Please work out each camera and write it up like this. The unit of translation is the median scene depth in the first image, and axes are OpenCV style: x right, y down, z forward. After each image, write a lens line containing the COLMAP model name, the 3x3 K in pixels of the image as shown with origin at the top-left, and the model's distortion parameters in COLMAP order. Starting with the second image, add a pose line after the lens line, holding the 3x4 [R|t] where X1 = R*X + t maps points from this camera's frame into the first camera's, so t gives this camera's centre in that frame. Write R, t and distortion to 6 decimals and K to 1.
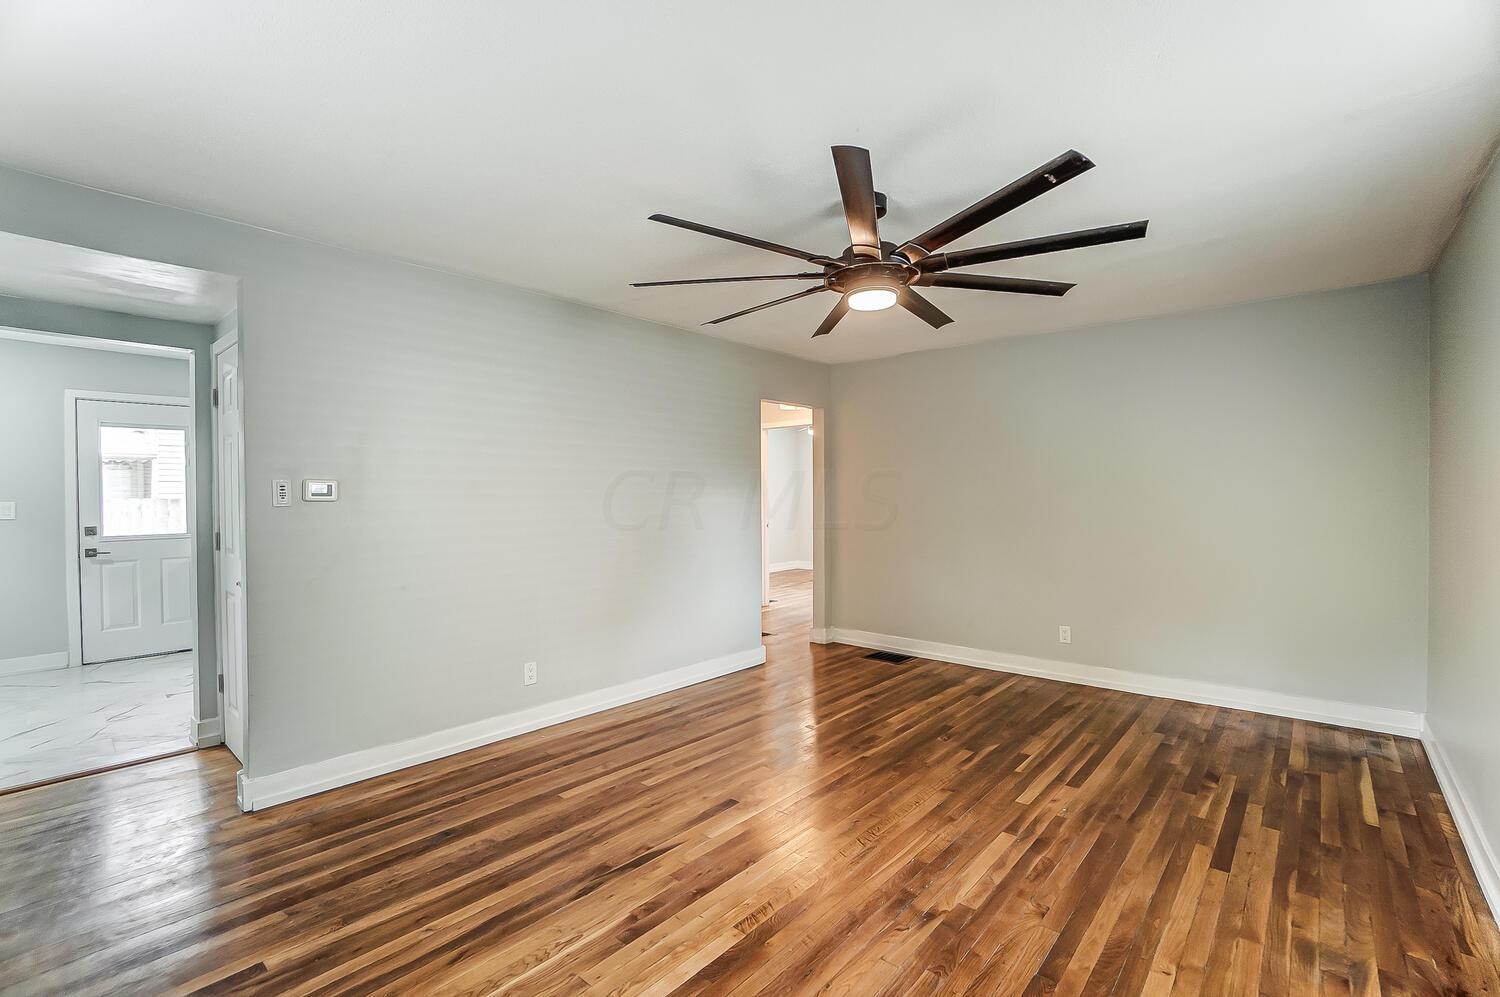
lens RADIAL K [[662.1, 0, 741.6], [0, 662.1, 499.7], [0, 0, 1]] dist [-0.064186, 0.025413]
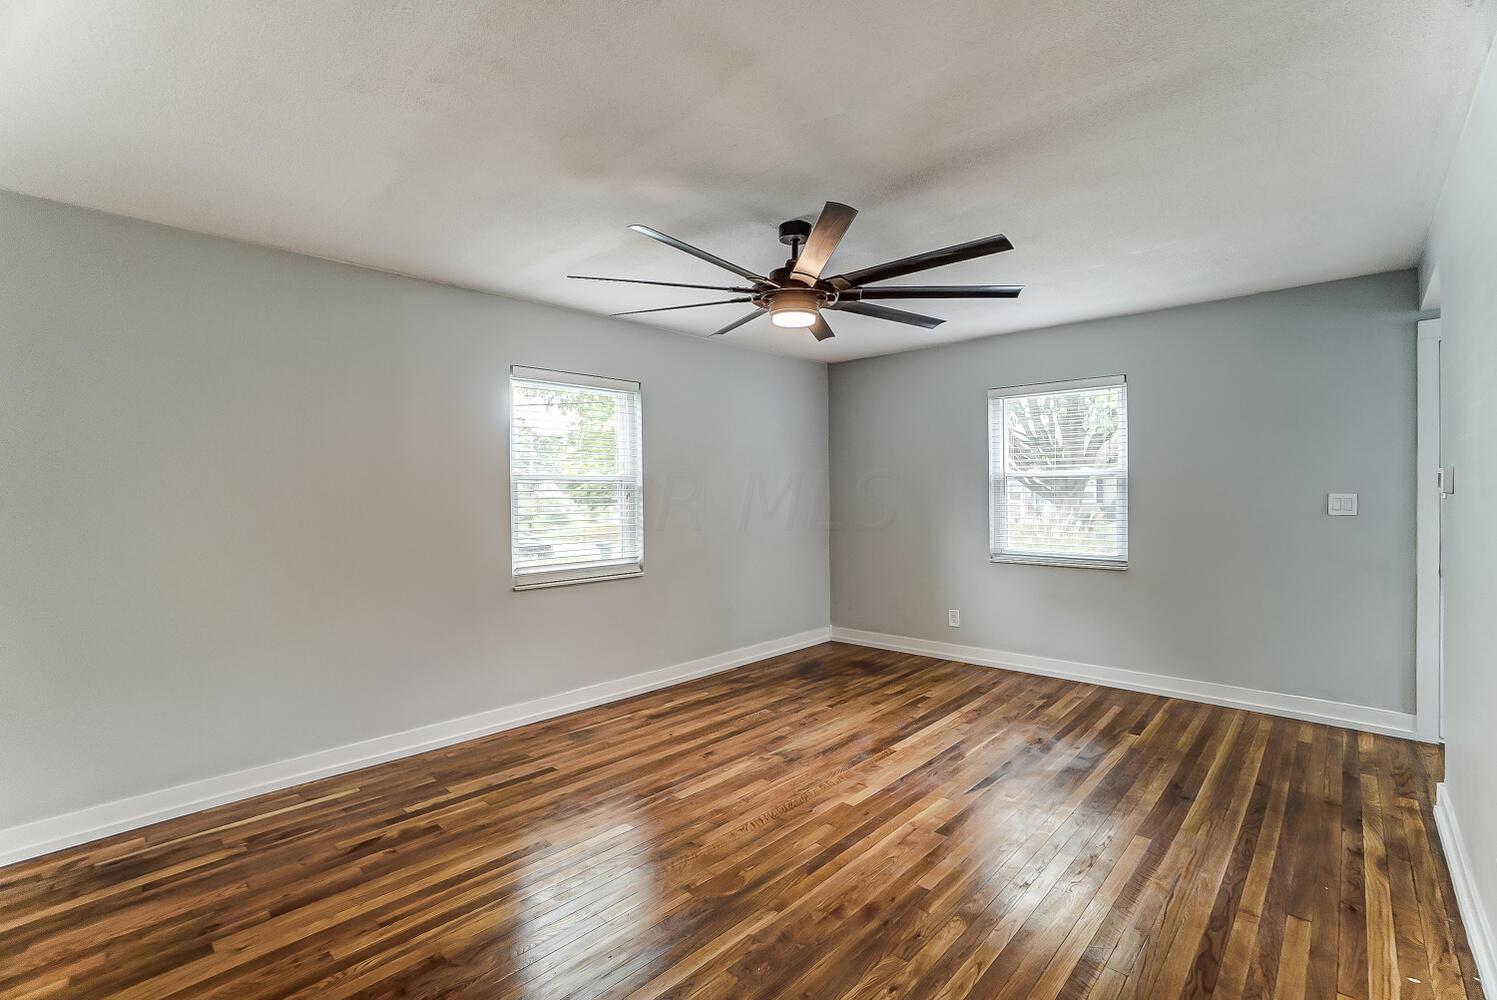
lens RADIAL K [[660.4, 0, 736.8], [0, 660.4, 510.5], [0, 0, 1]] dist [-0.031184, 0.000367]
pose [[-0.999341, 0.015867, 0.032647, 0.228492], [0.016894, 0.999363, 0.031430, -0.015094], [-0.032128, 0.031961, -0.998973, 1.842647]]
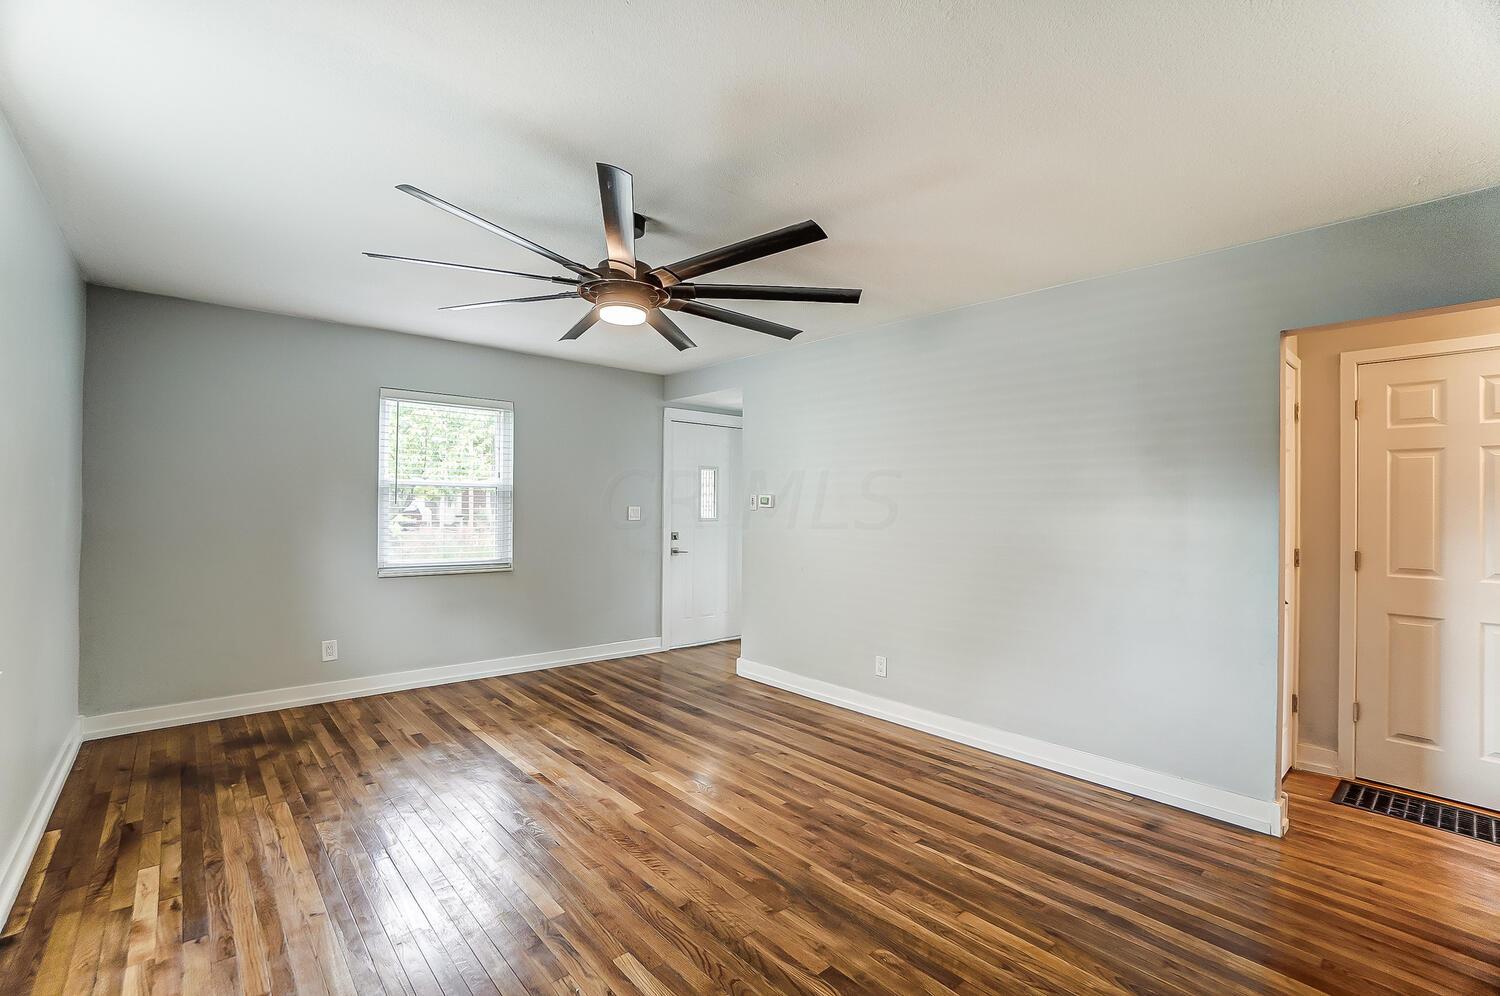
lens RADIAL K [[662.1, 0, 741.6], [0, 662.1, 499.2], [0, 0, 1]] dist [-0.064186, 0.025413]
pose [[-0.121830, -0.006348, -0.992531, 1.044126], [-0.019802, 0.999796, -0.003964, -0.012015], [0.992353, 0.019171, -0.121931, 1.146295]]
